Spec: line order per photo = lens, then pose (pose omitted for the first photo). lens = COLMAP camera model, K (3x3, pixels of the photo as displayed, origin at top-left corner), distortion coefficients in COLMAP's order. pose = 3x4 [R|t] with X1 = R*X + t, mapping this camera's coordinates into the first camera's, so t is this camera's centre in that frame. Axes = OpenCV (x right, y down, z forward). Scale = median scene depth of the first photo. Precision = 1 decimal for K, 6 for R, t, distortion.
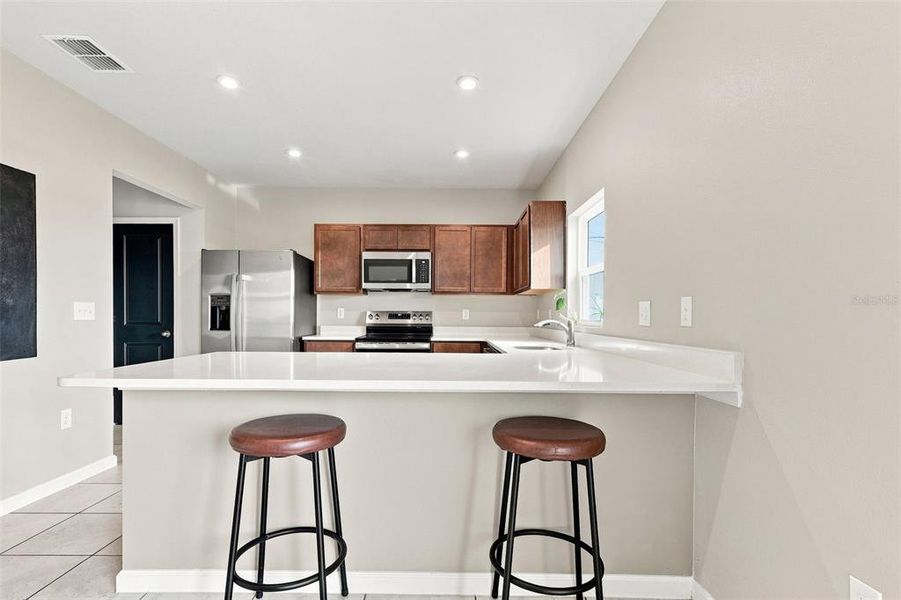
lens RADIAL K [[420.3, 0, 451.1], [0, 420.3, 308.1], [0, 0, 1]] dist [-0.001325, -0.000253]
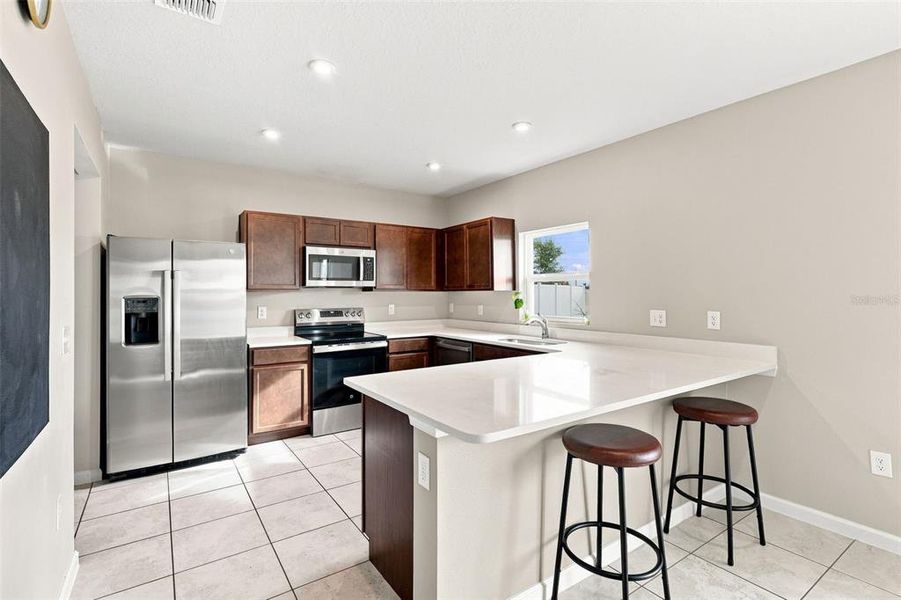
lens RADIAL K [[420.3, 0, 451.1], [0, 420.3, 293.6], [0, 0, 1]] dist [-0.001325, -0.000253]
pose [[0.826620, -0.011293, 0.562647, -0.467720], [-0.000109, 0.999795, 0.020227, -0.049530], [-0.562760, -0.016782, 0.826450, 0.060736]]
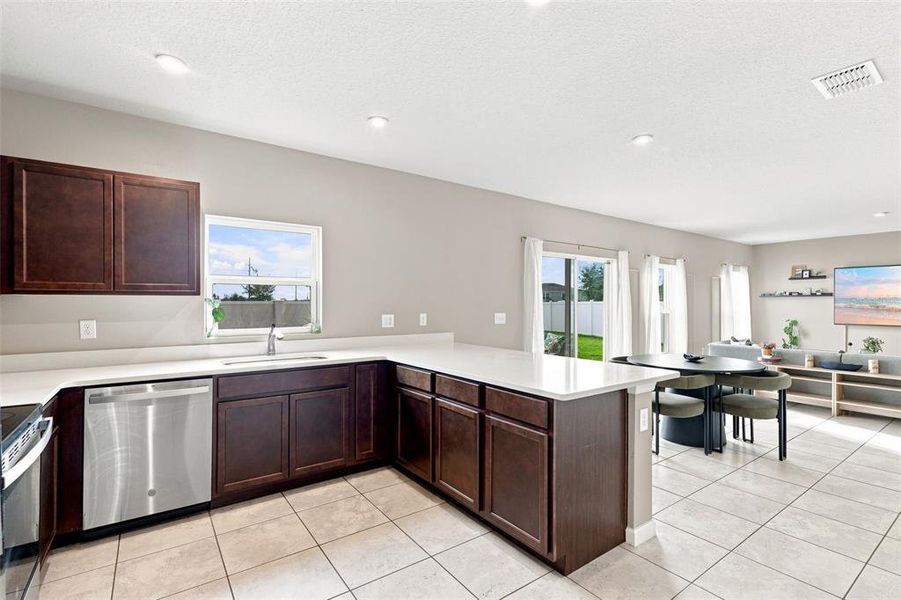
lens RADIAL K [[420.3, 0, 448.7], [0, 420.3, 303.0], [0, 0, 1]] dist [-0.001325, -0.000253]
pose [[-0.578557, -0.006461, 0.815617, -0.572290], [-0.018010, 0.999826, -0.004855, -0.029385], [-0.815443, -0.017498, -0.578572, 0.853060]]
